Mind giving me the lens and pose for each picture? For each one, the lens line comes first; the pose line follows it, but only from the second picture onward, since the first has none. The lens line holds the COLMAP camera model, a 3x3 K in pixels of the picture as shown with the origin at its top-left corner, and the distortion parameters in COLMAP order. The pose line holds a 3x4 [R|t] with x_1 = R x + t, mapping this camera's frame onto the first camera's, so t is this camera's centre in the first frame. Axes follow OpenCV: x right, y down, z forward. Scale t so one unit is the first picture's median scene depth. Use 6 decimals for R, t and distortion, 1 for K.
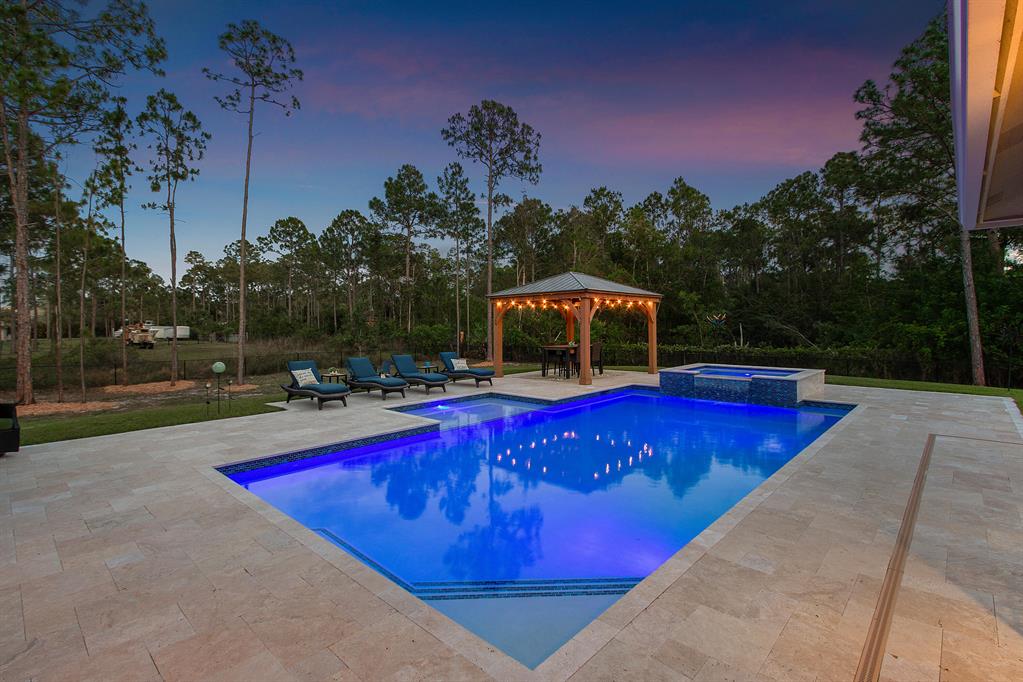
lens RADIAL K [[479.6, 0, 511.5], [0, 479.6, 341.0], [0, 0, 1]] dist [-0.000127, 0.000110]
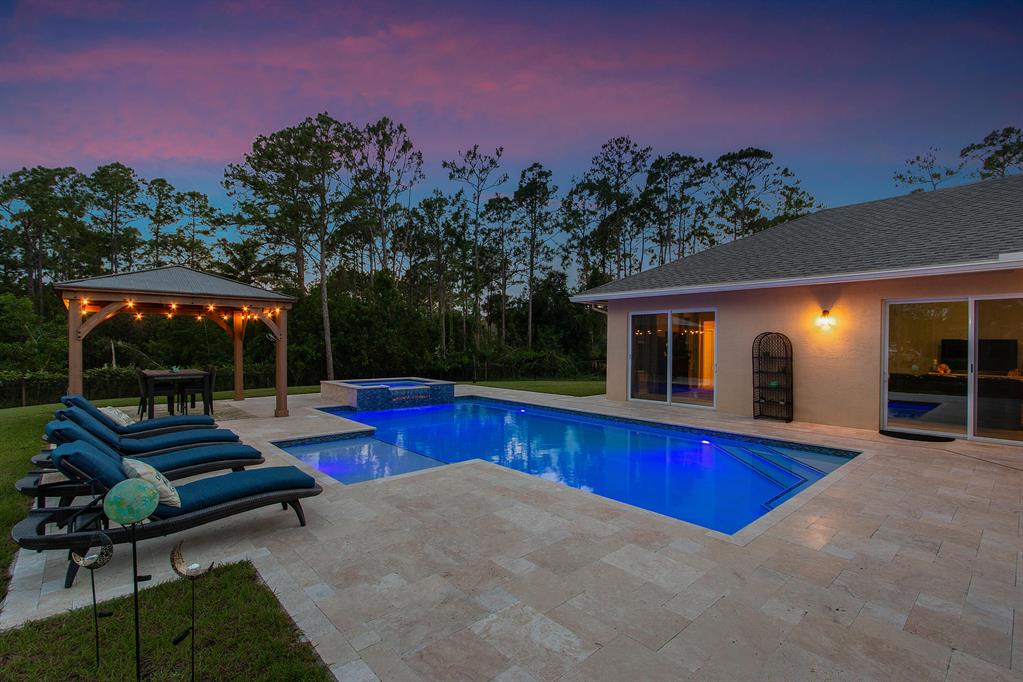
lens RADIAL K [[479.6, 0, 511.5], [0, 479.6, 341.0], [0, 0, 1]] dist [-0.000127, 0.000110]
pose [[0.080059, 0.006852, 0.996767, -1.875895], [0.035373, 0.999327, -0.009711, -0.048586], [-0.996162, 0.036036, 0.079763, 1.728213]]
